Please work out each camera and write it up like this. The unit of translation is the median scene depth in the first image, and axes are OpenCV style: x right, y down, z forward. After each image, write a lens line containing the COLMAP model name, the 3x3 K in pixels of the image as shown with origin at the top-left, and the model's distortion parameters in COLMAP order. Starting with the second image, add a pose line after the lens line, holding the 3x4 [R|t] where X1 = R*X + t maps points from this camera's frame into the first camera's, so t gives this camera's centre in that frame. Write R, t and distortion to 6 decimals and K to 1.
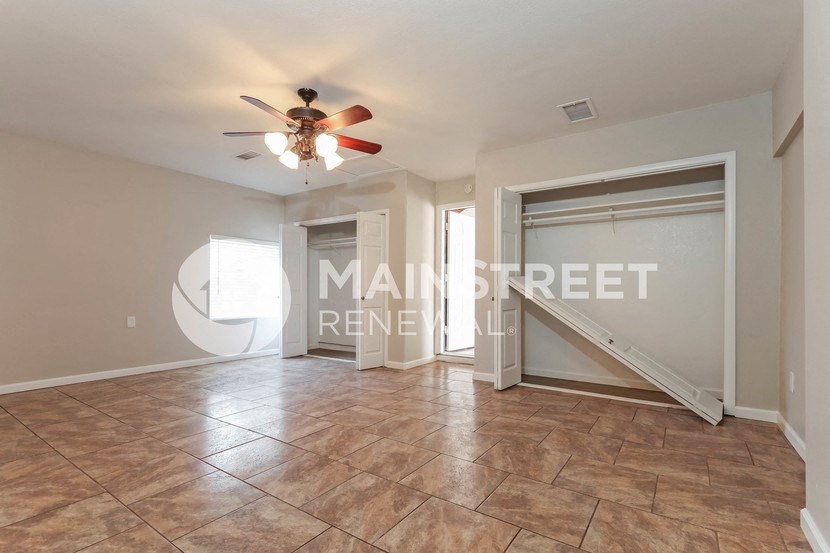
lens RADIAL K [[385.9, 0, 415.3], [0, 385.9, 292.2], [0, 0, 1]] dist [-0.003149, -0.000308]
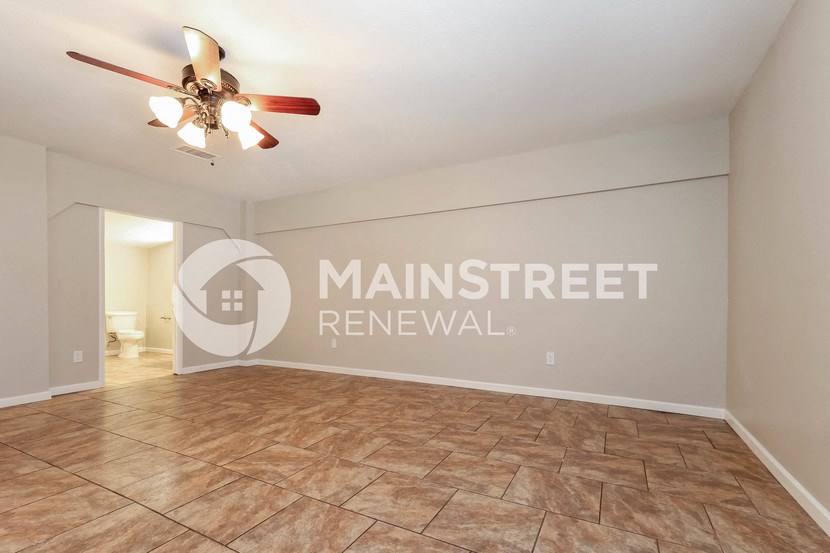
lens RADIAL K [[385.9, 0, 415.3], [0, 385.9, 292.2], [0, 0, 1]] dist [-0.003149, -0.000308]
pose [[-0.994197, -0.004704, -0.107472, -0.702664], [-0.002055, 0.999692, -0.024746, 0.003402], [0.107555, -0.024382, -0.993900, 2.111124]]
